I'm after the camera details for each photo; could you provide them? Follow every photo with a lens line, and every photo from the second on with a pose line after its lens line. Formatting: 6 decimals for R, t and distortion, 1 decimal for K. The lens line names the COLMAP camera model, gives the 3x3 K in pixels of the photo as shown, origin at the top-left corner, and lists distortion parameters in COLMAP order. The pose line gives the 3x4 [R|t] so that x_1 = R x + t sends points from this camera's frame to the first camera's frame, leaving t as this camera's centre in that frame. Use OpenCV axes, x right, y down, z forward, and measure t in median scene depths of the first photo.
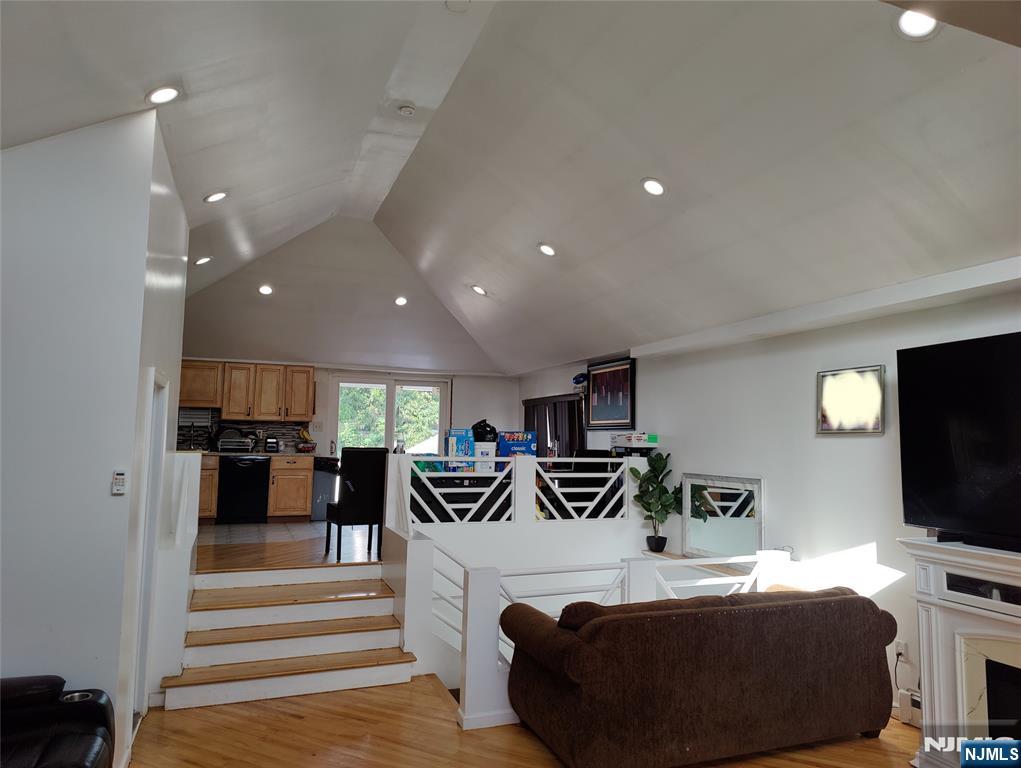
lens RADIAL K [[699.2, 0, 510.5], [0, 699.2, 384.0], [0, 0, 1]] dist [0.052423, -0.001548]
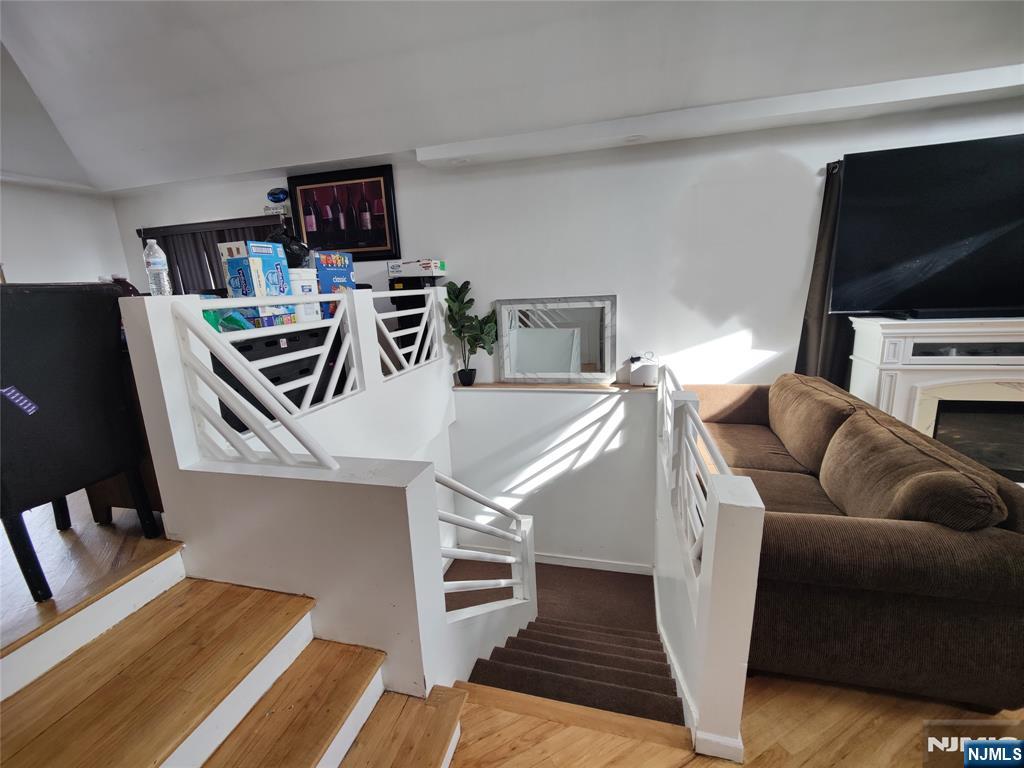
lens RADIAL K [[442.5, 0, 512.0], [0, 442.5, 384.0], [0, 0, 1]] dist [0.002886, -0.000583]
pose [[0.576290, -0.220290, 0.786995, -0.243714], [-0.012595, 0.960477, 0.278073, 0.071049], [-0.817148, -0.170163, 0.550739, 0.647096]]
